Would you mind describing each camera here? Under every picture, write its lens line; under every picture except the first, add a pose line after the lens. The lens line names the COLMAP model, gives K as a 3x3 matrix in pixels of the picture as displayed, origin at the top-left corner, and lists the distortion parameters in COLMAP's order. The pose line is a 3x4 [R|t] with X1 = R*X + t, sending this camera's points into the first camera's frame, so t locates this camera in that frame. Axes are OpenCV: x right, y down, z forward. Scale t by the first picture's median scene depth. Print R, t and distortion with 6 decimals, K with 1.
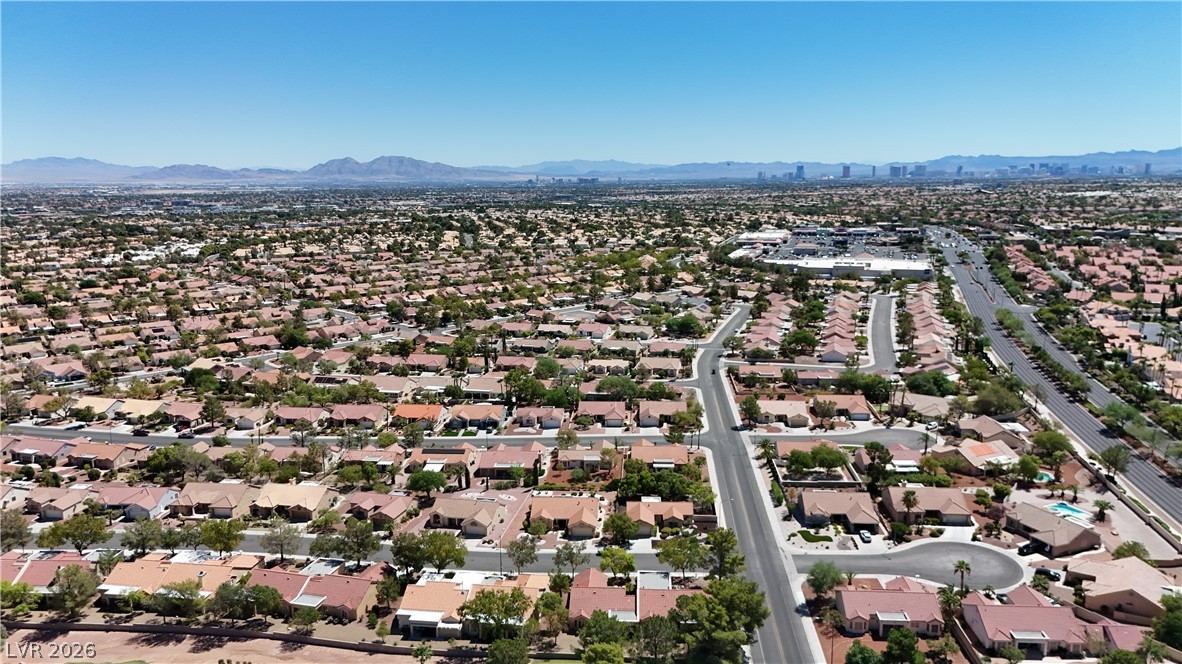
lens RADIAL K [[865.8, 0, 591.0], [0, 865.8, 332.0], [0, 0, 1]] dist [0.039413, -0.052243]
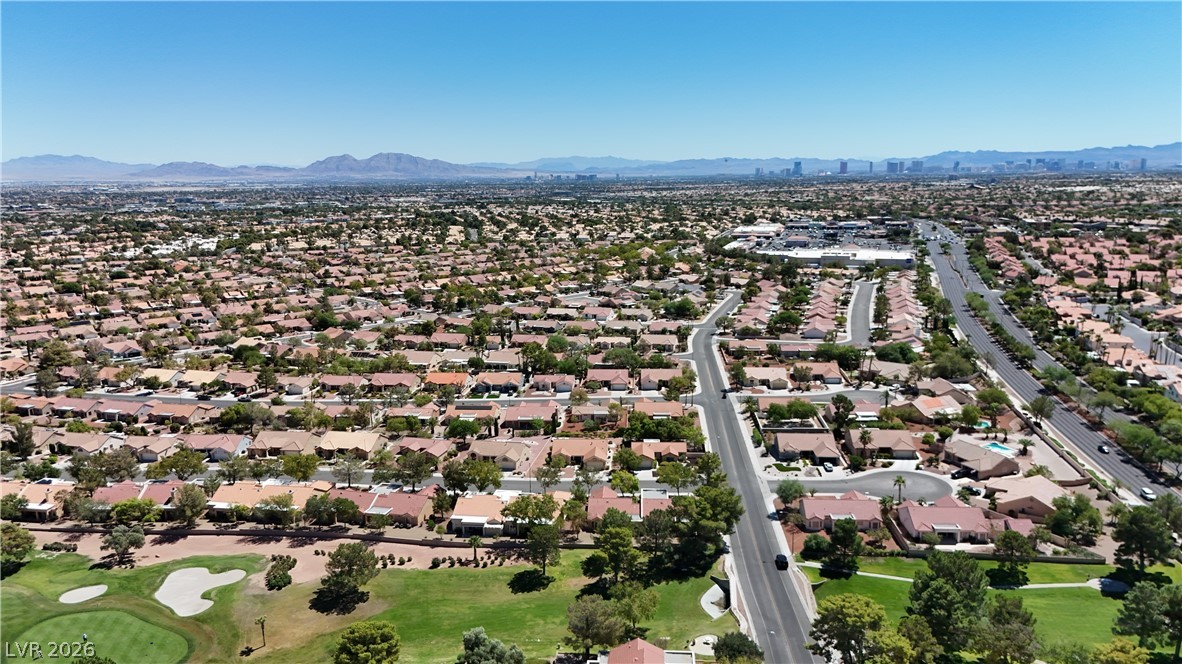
lens RADIAL K [[865.8, 0, 591.0], [0, 865.8, 332.0], [0, 0, 1]] dist [0.039413, -0.052243]
pose [[0.999994, -0.002755, 0.001941, -0.009557], [0.002747, 0.999988, 0.003950, 0.021438], [-0.001952, -0.003944, 0.999990, -0.113448]]
